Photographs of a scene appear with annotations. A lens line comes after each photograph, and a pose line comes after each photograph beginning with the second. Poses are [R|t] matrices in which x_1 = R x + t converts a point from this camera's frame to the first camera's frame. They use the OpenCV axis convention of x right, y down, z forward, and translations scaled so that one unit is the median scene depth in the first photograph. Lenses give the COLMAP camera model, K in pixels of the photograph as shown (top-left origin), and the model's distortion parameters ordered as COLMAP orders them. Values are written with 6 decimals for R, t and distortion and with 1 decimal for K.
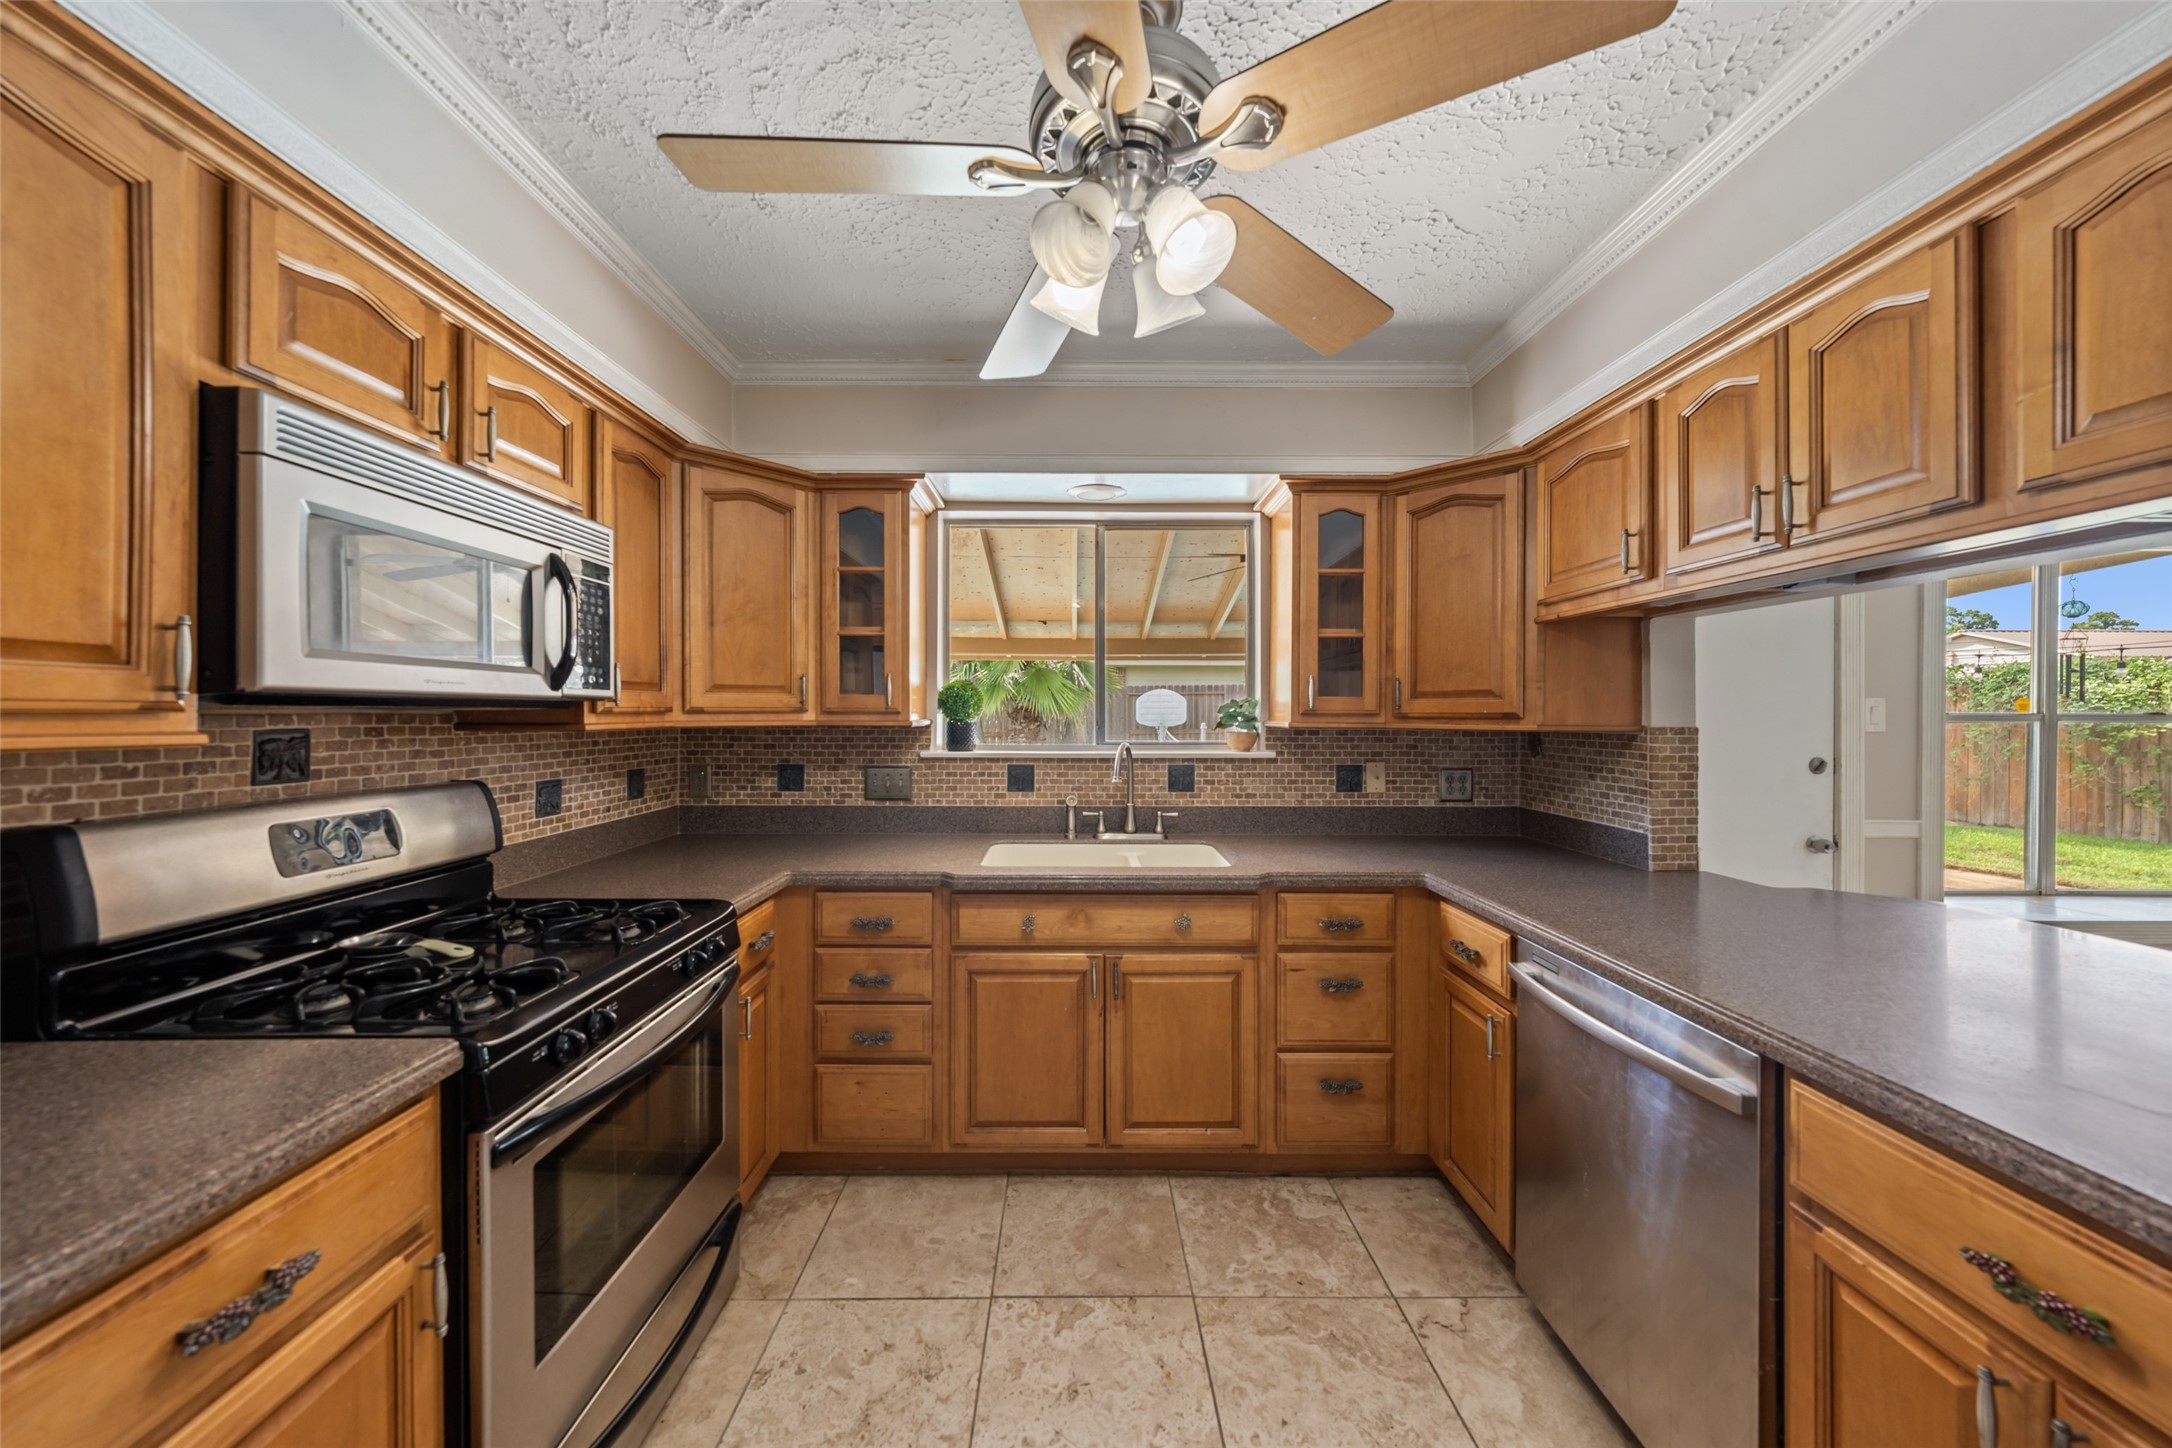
lens RADIAL K [[752.5, 0, 1080.4], [0, 752.5, 715.1], [0, 0, 1]] dist [-0.000783, -0.000045]
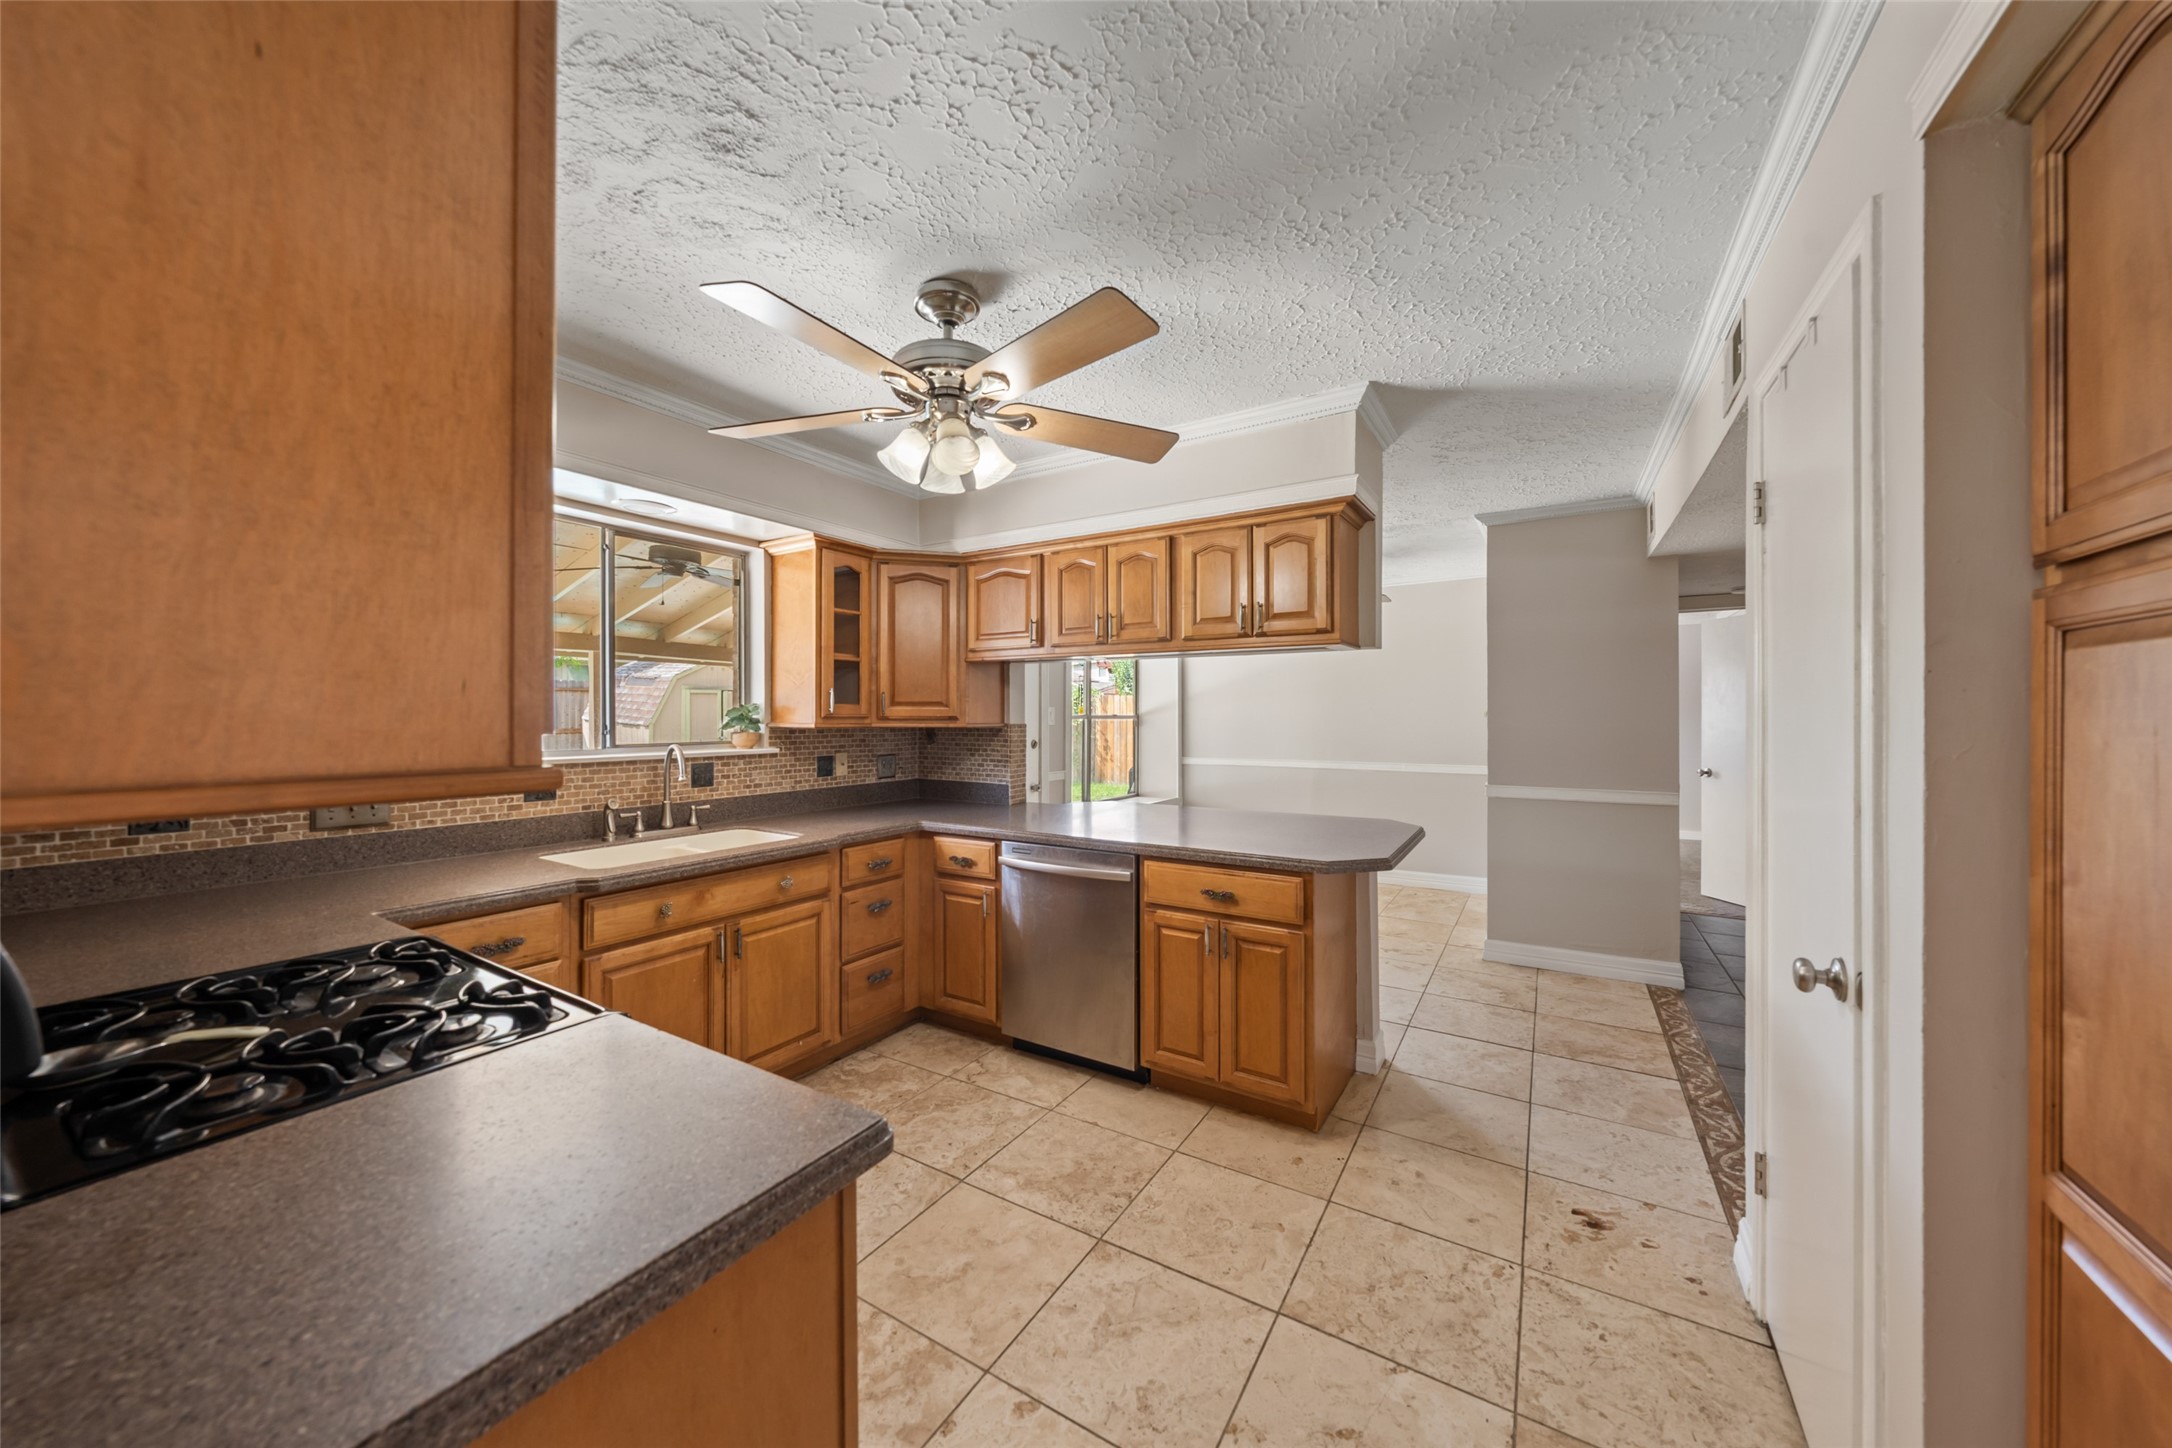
lens RADIAL K [[752.5, 0, 1080.4], [0, 752.5, 715.1], [0, 0, 1]] dist [-0.000783, -0.000045]
pose [[0.530006, -0.001502, 0.847992, -0.649989], [0.001976, 0.999998, 0.000536, -0.005541], [-0.847991, 0.001392, 0.530008, -0.084621]]
